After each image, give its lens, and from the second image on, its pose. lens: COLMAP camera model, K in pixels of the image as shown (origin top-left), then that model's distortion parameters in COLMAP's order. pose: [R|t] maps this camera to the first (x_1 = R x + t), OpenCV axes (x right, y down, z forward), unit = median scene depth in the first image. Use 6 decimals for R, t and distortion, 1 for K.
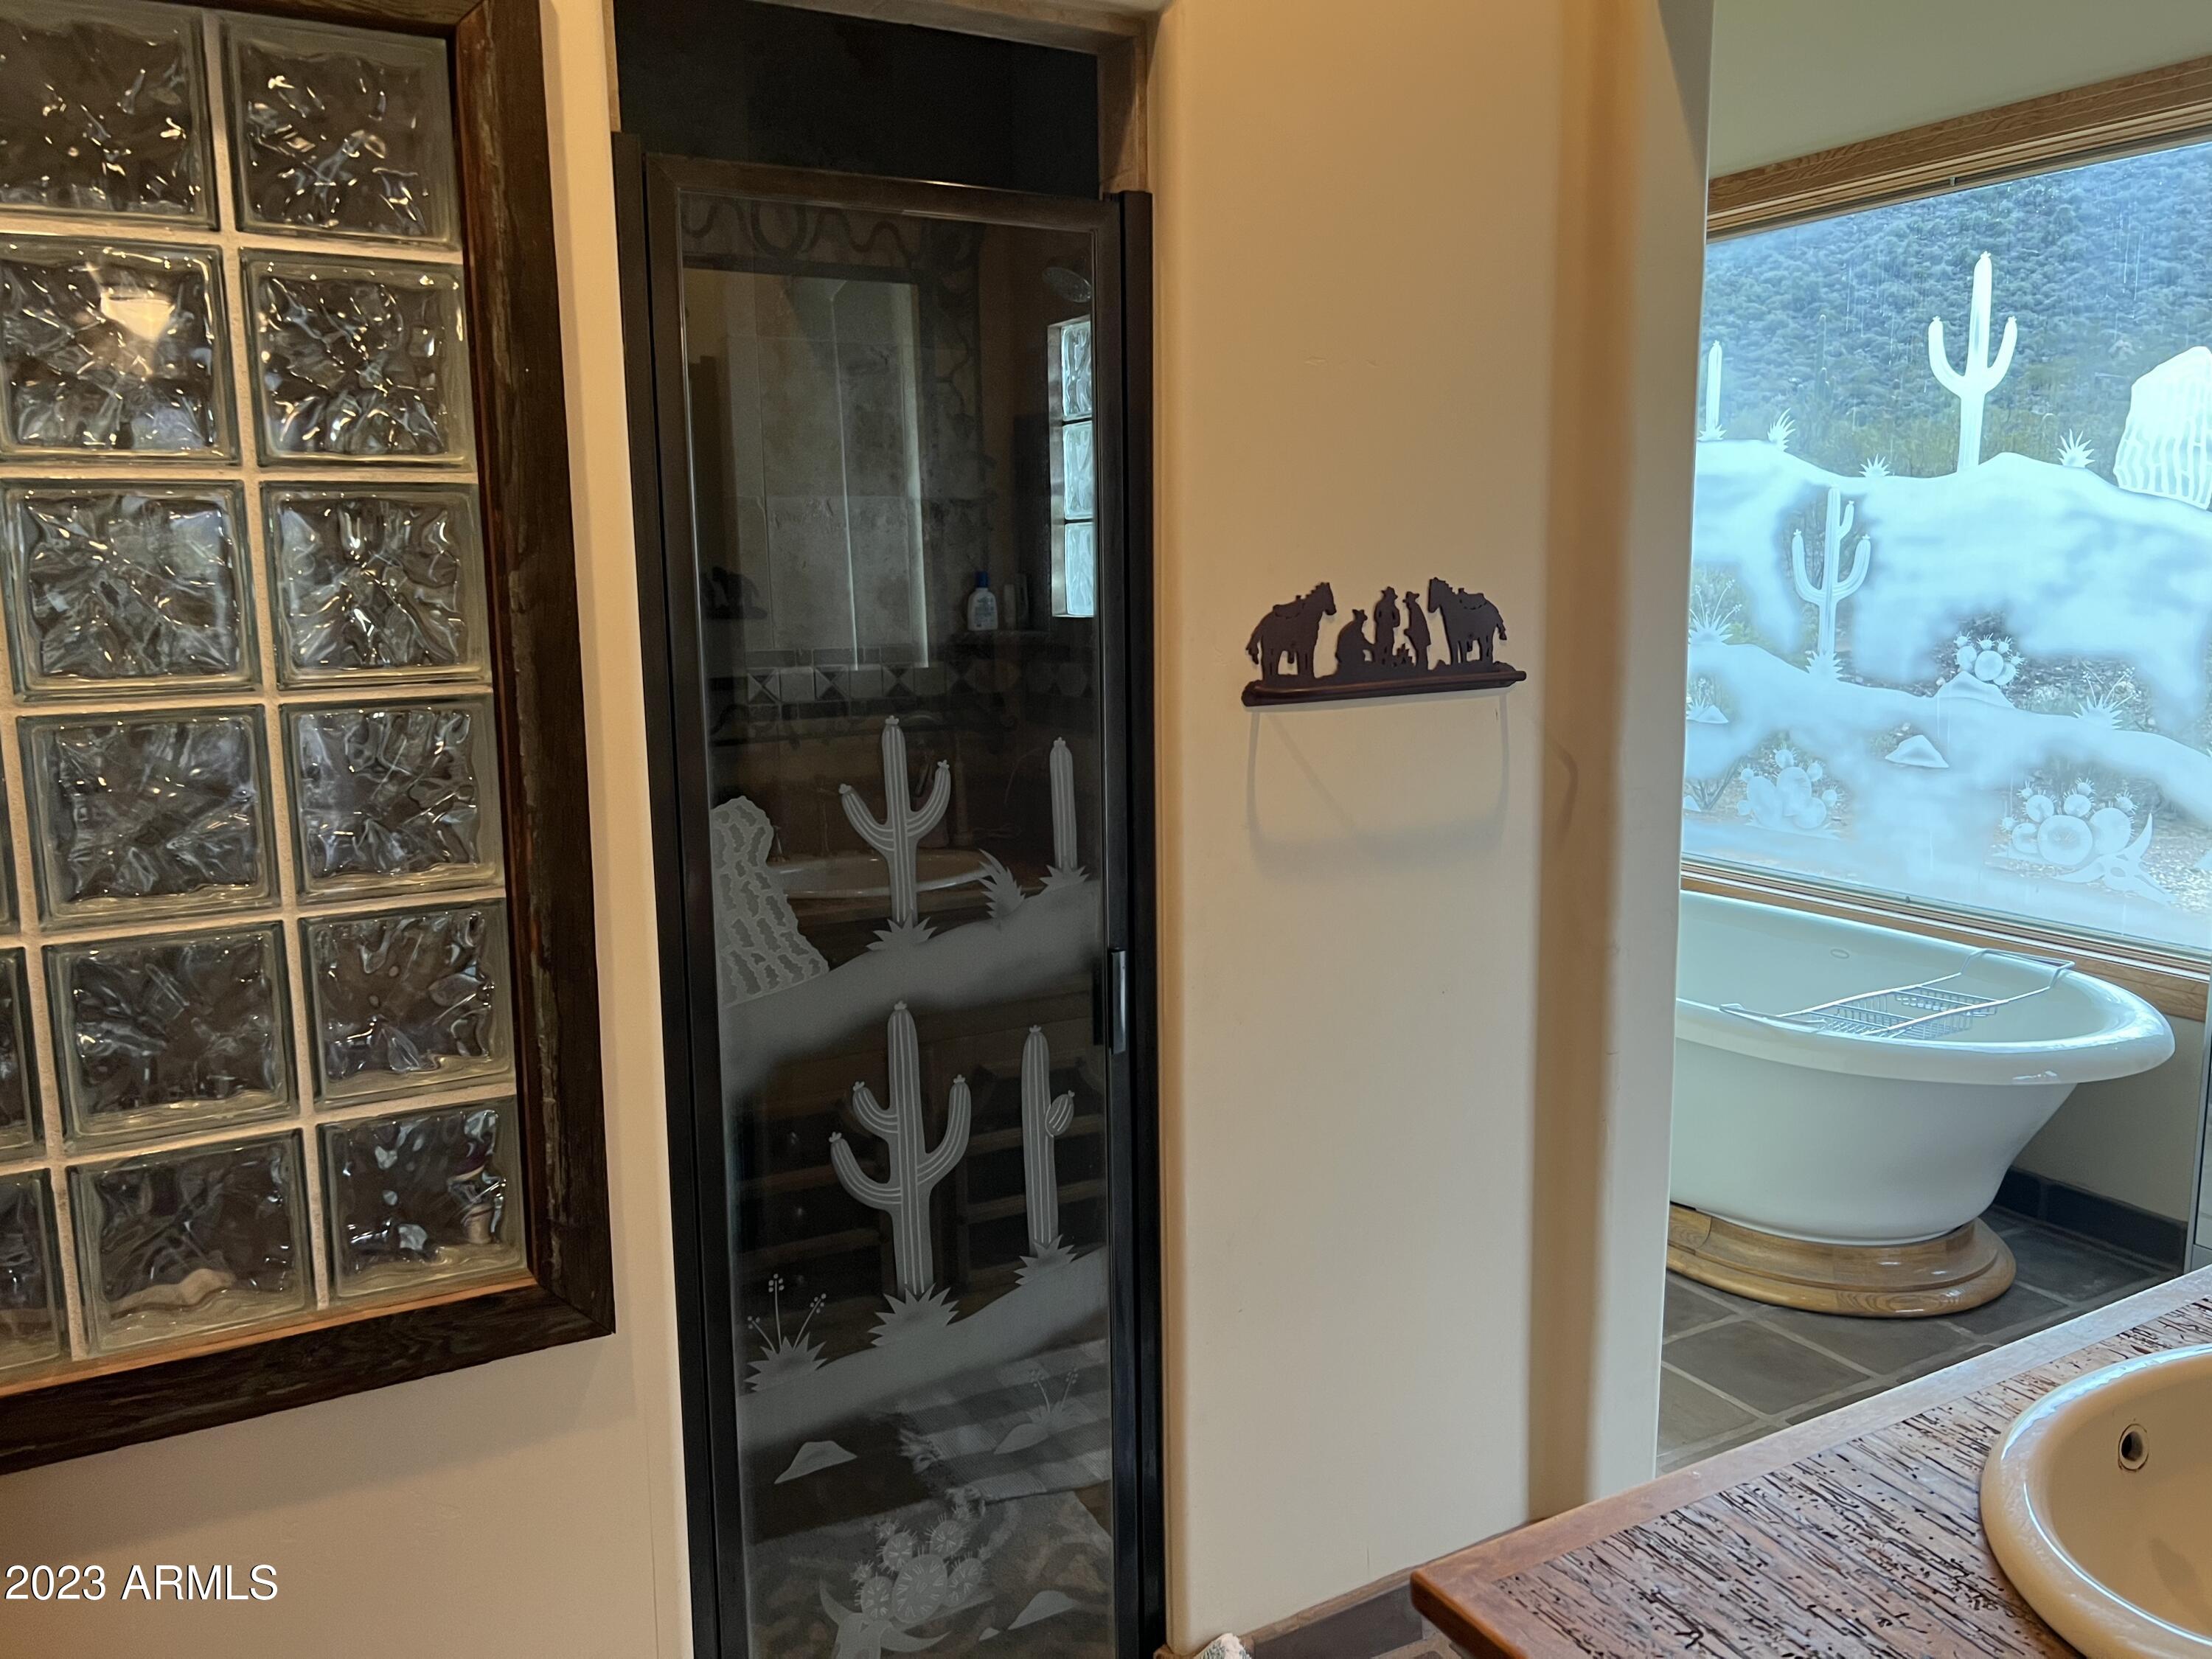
lens RADIAL K [[1660.6, 0, 1098.4], [0, 1660.6, 813.6], [0, 0, 1]] dist [0.066106, -0.075160]
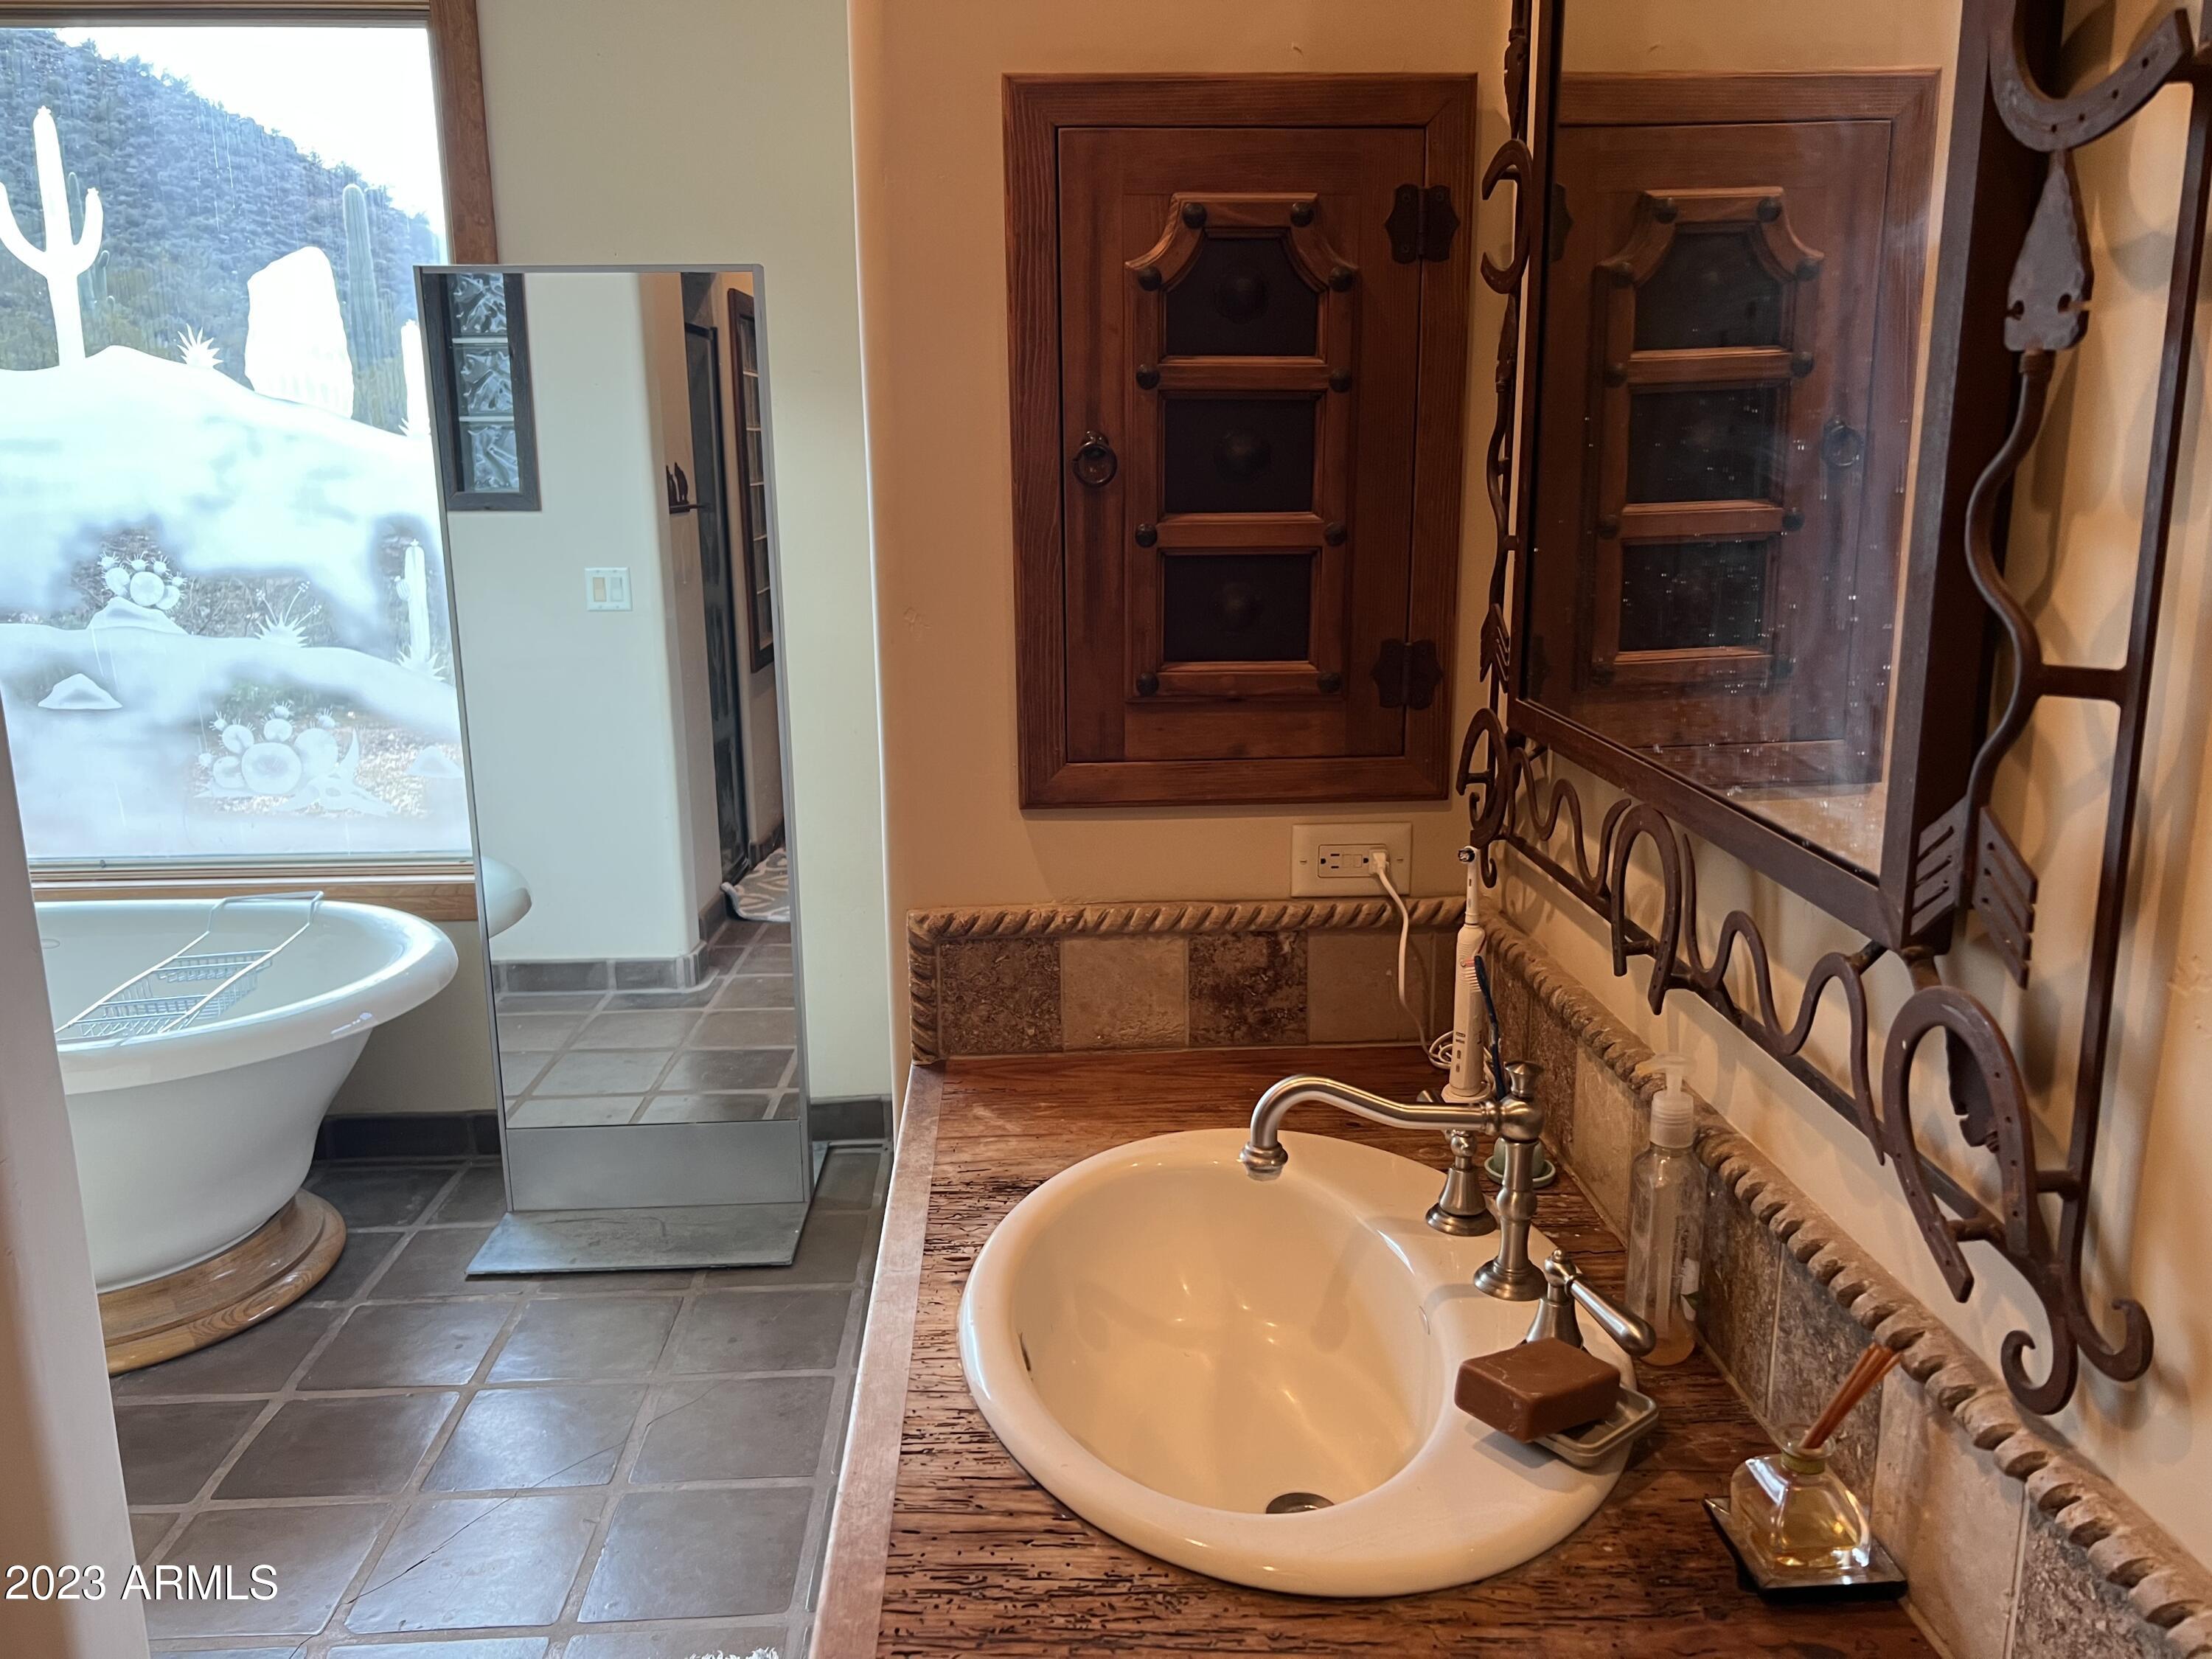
lens RADIAL K [[1660.6, 0, 1094.5], [0, 1660.6, 826.8], [0, 0, 1]] dist [0.066106, -0.075160]
pose [[0.438669, -0.188664, 0.878622, -0.058304], [0.136945, 0.980329, 0.142131, -0.022273], [-0.888153, 0.057975, 0.455876, 0.153759]]
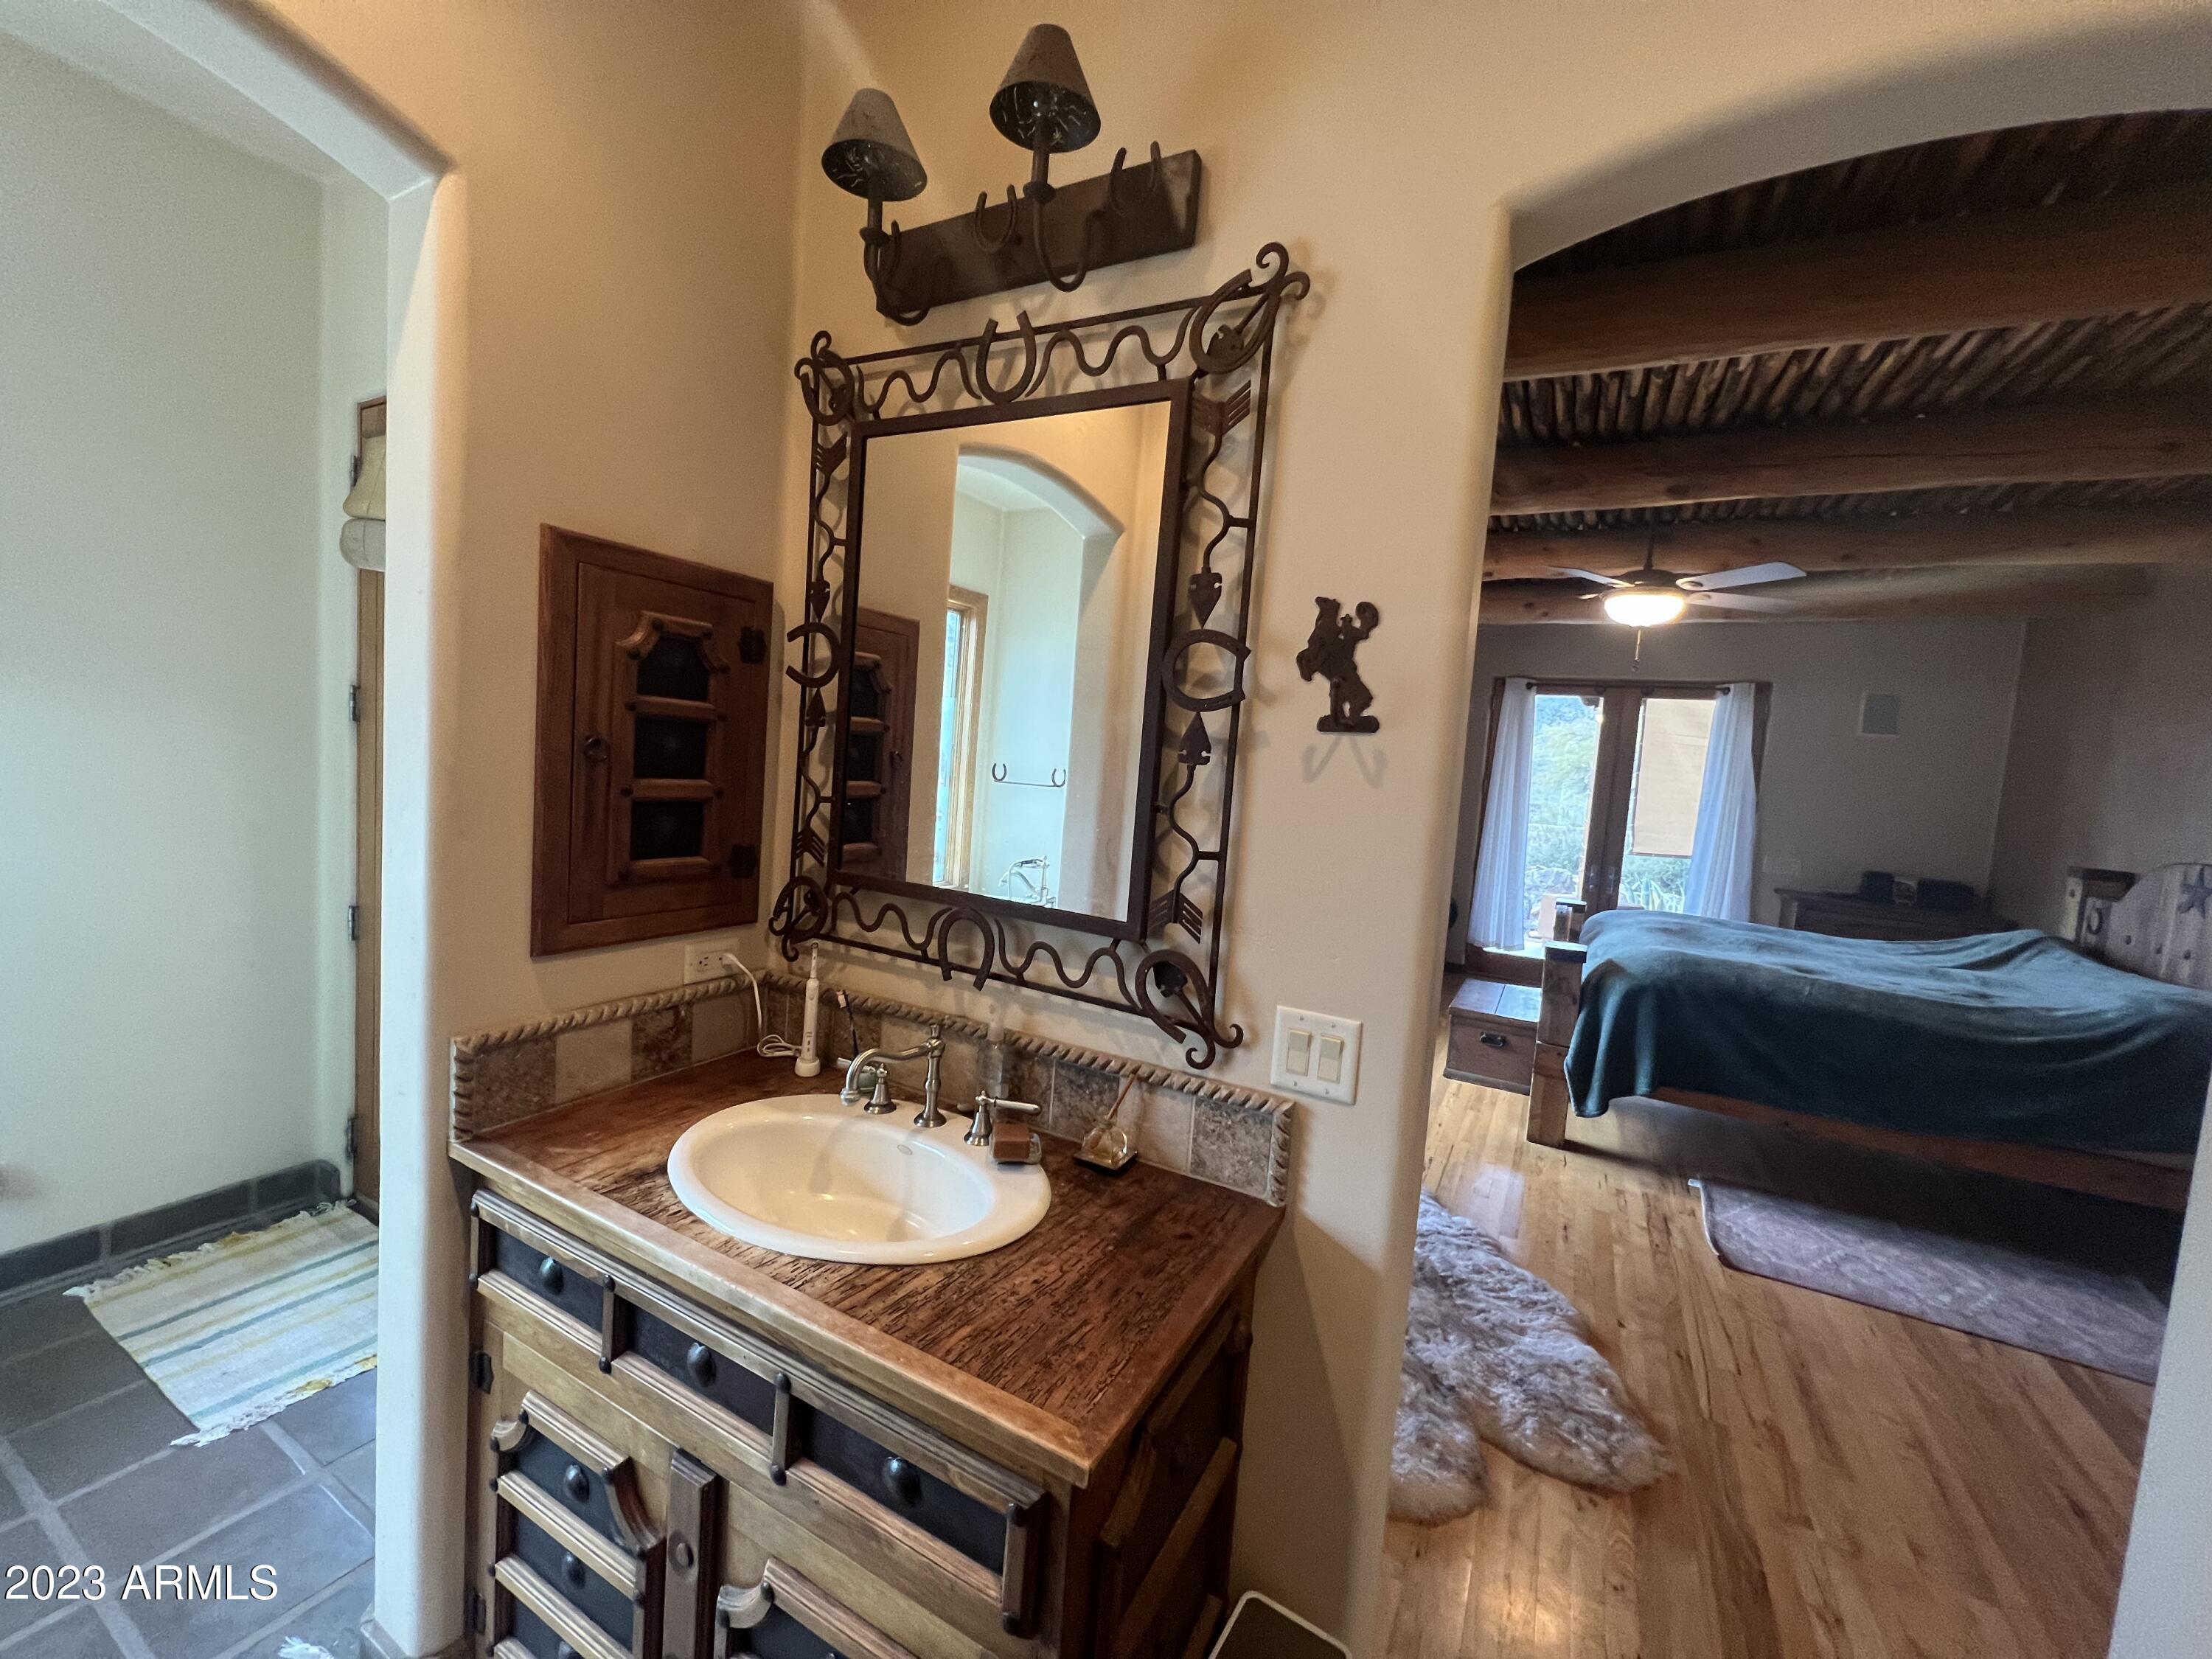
lens RADIAL K [[882.9, 0, 1098.5], [0, 882.9, 829.1], [0, 0, 1]] dist [-0.001703, 0.000901]
pose [[-0.531809, -0.089986, 0.842070, -0.114974], [0.062050, 0.987525, 0.144718, -0.059731], [-0.844588, 0.129213, -0.519592, 0.356962]]
